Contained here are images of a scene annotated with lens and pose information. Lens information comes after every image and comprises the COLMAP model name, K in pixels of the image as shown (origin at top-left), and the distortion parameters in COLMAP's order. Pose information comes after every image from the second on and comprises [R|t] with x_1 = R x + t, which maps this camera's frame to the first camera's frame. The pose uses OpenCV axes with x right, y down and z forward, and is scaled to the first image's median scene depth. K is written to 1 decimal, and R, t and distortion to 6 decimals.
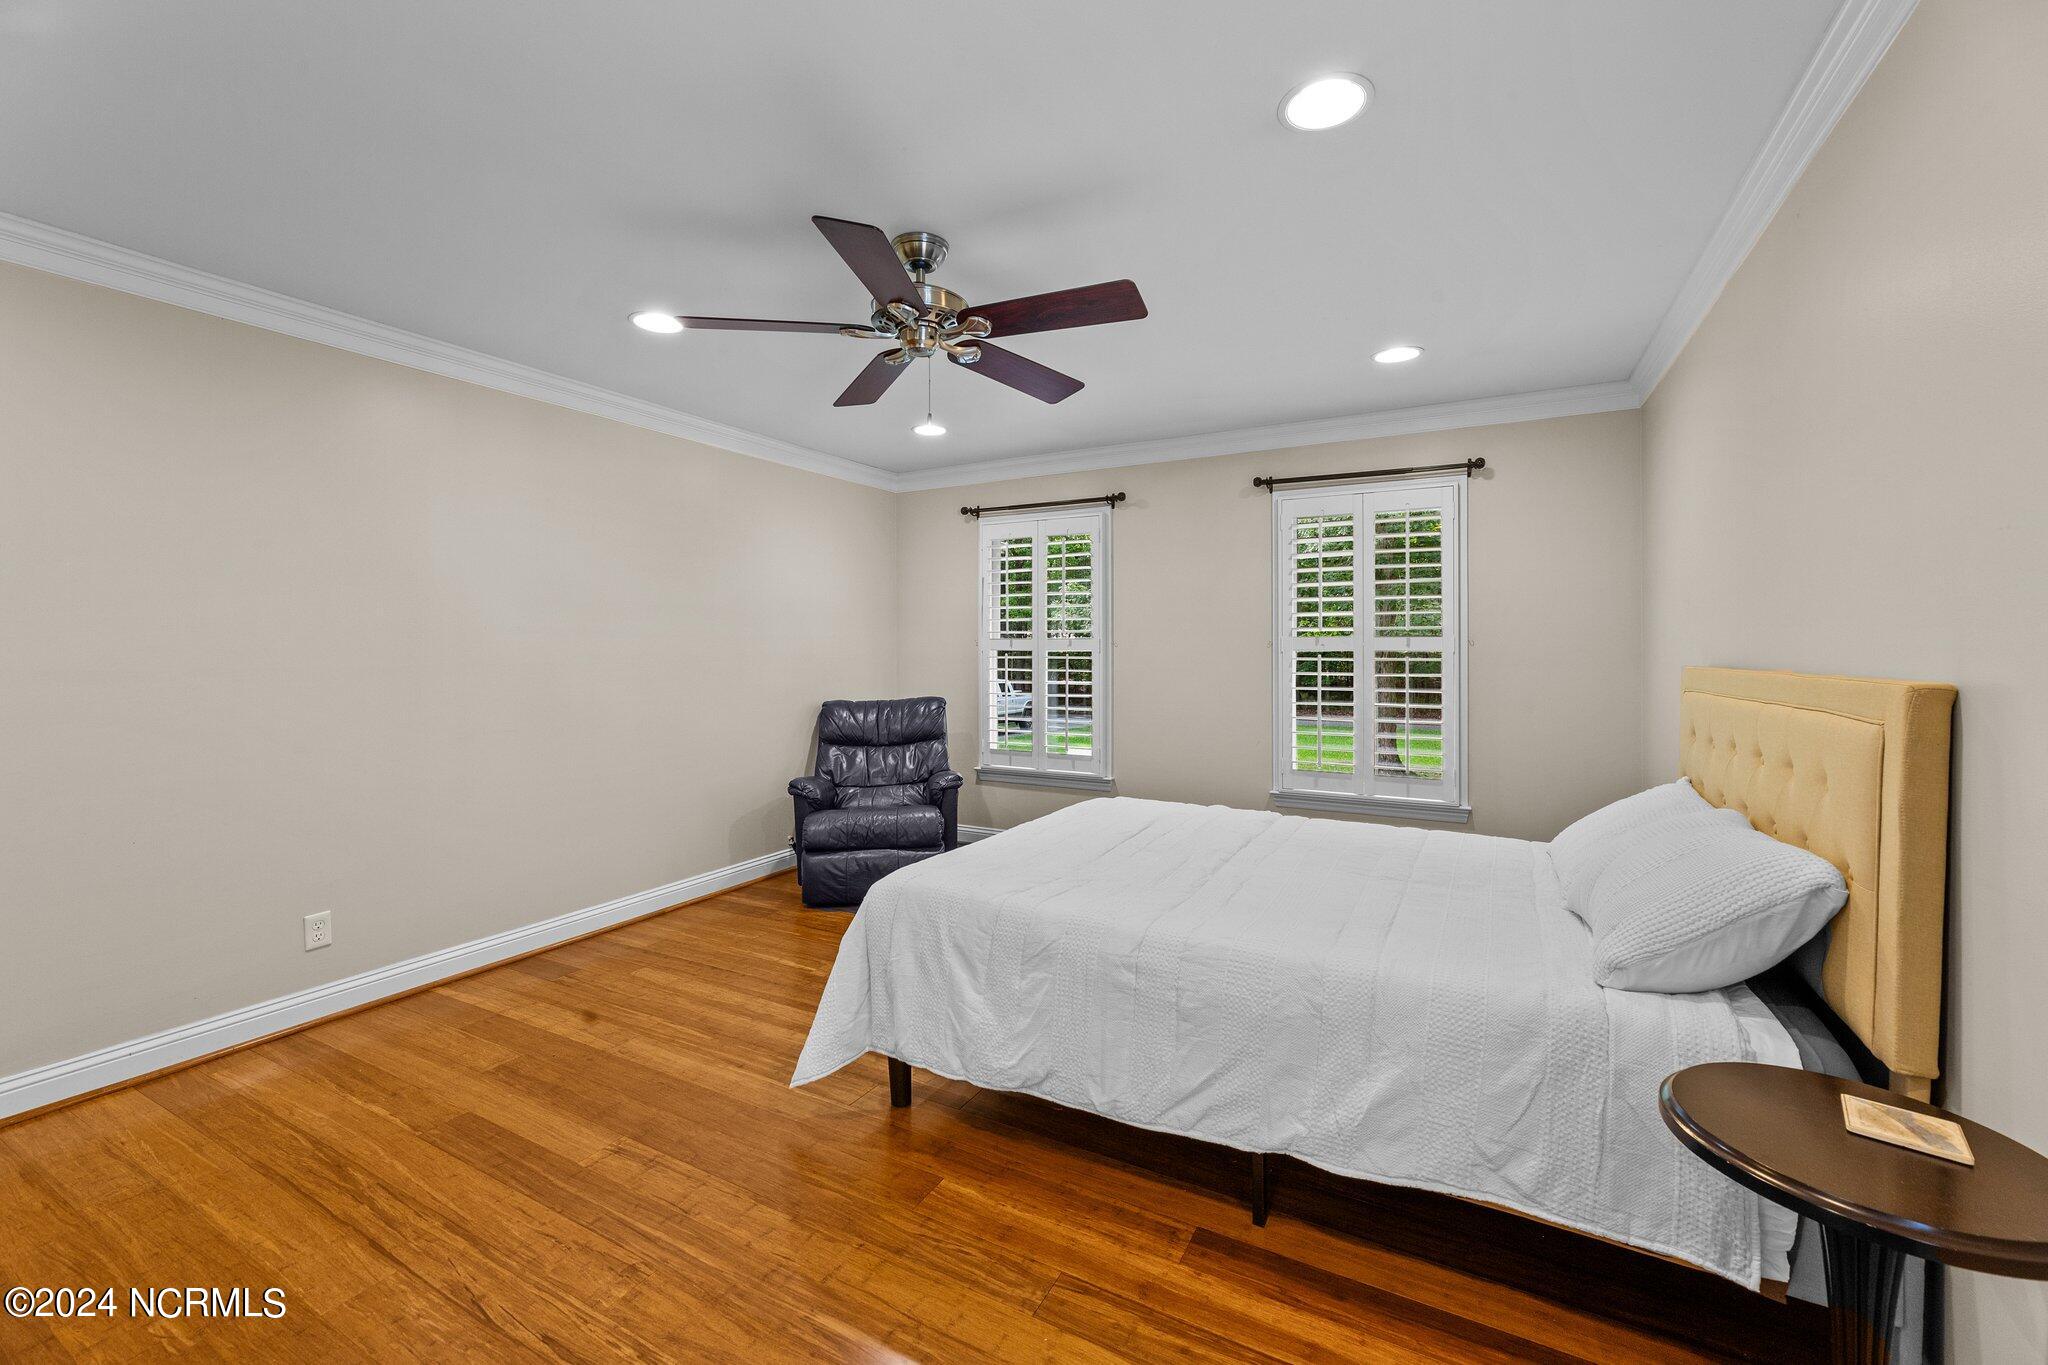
lens RADIAL K [[828.1, 0, 1010.9], [0, 828.1, 674.2], [0, 0, 1]] dist [-0.001176, -0.000236]
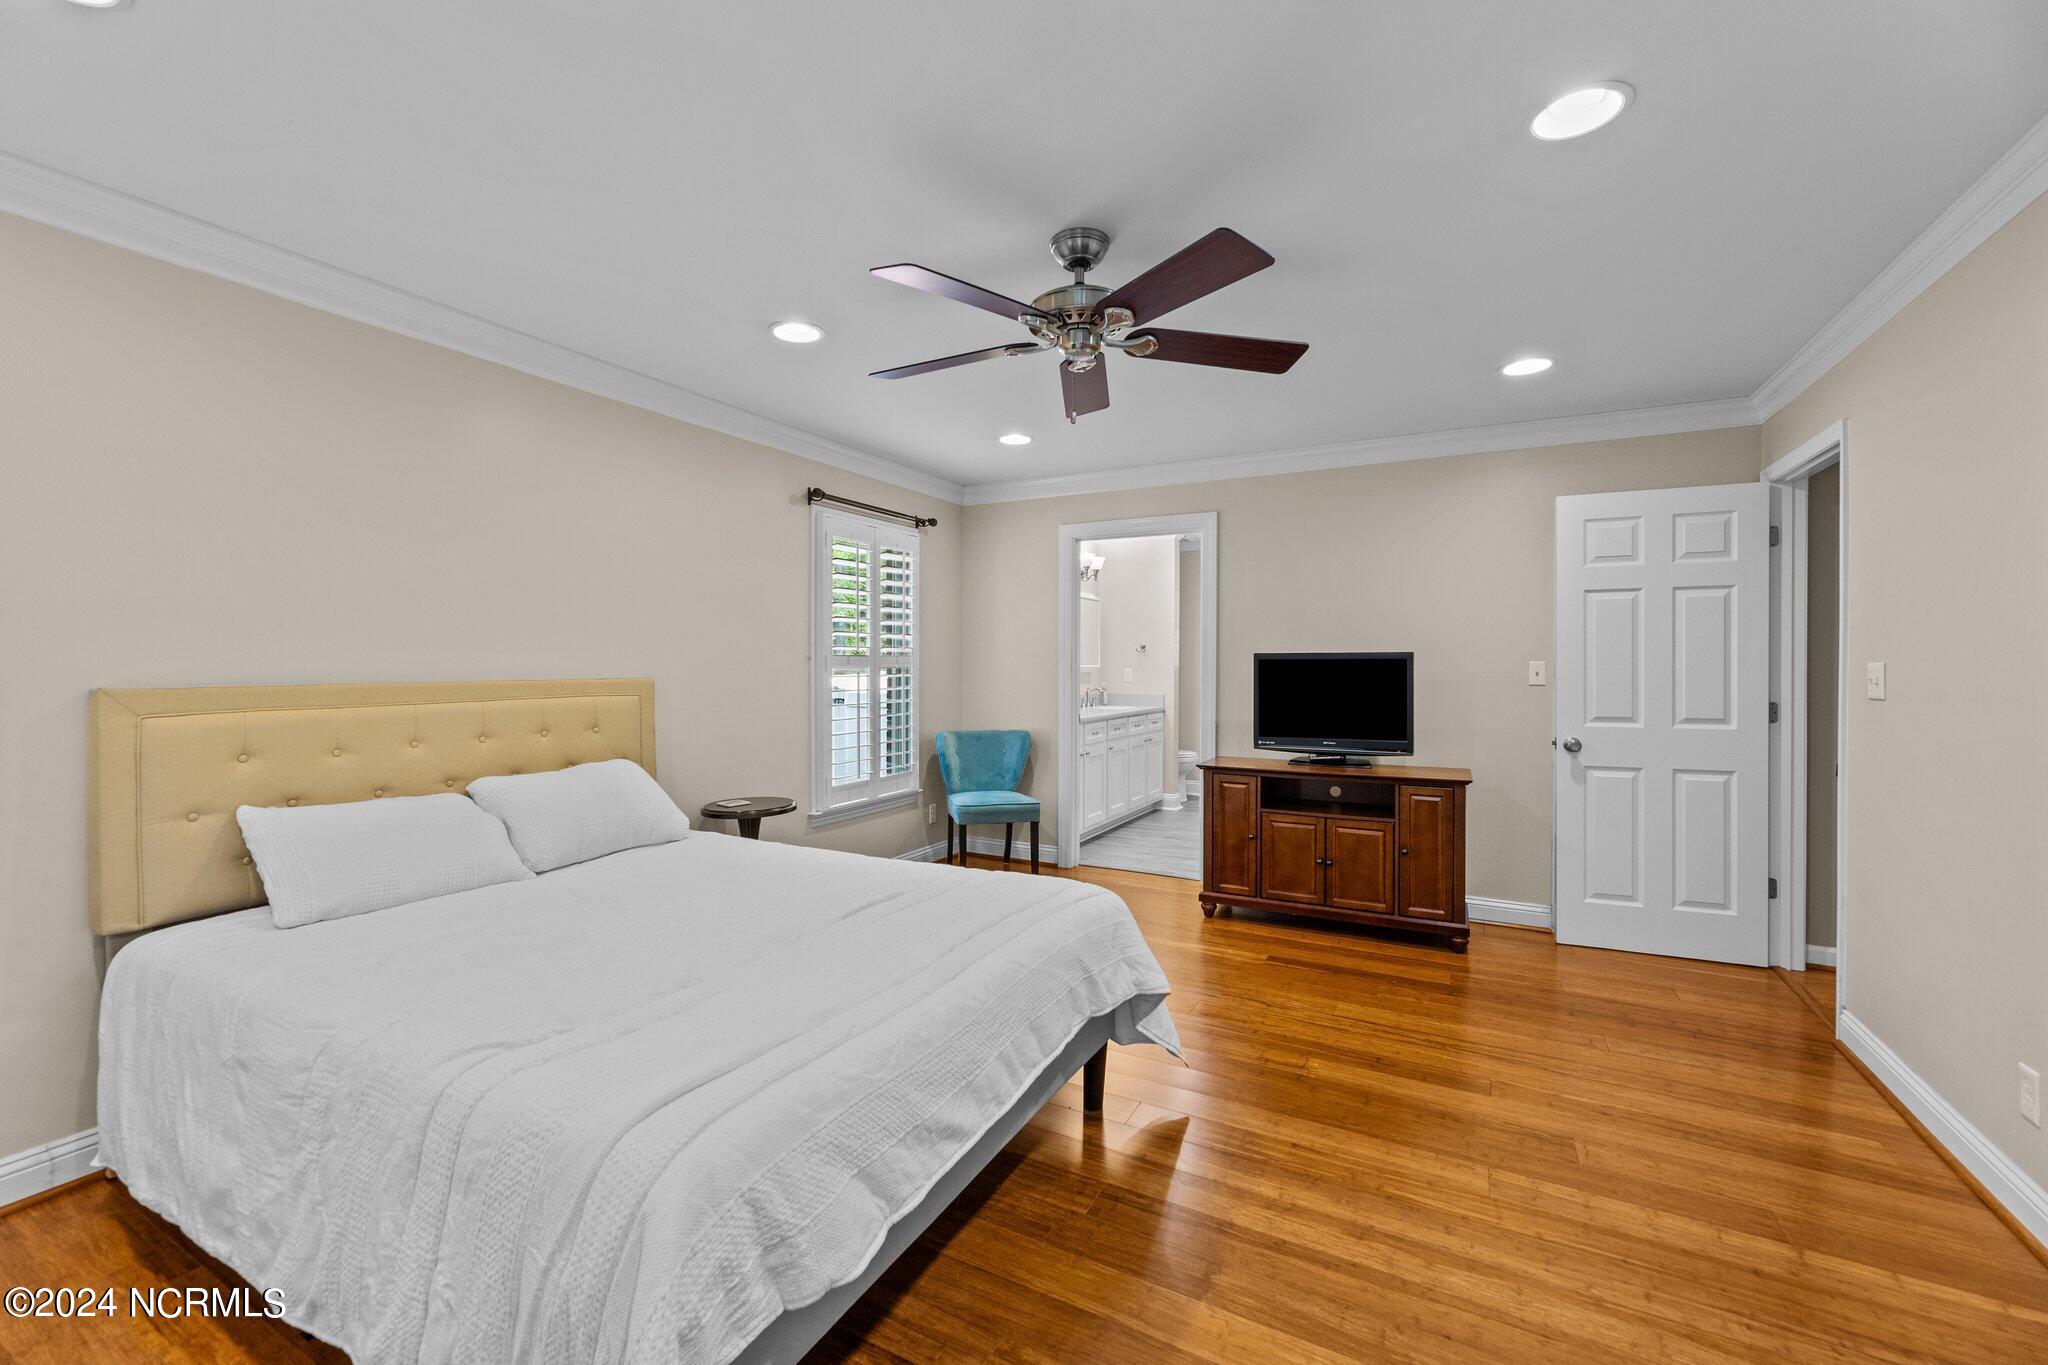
lens RADIAL K [[828.1, 0, 1023.3], [0, 828.1, 681.1], [0, 0, 1]] dist [-0.001176, -0.000236]
pose [[-0.999990, -0.004396, 0.000101, -0.051706], [-0.004393, 0.999703, 0.023991, -0.029487], [-0.000207, 0.023990, -0.999712, 2.103186]]
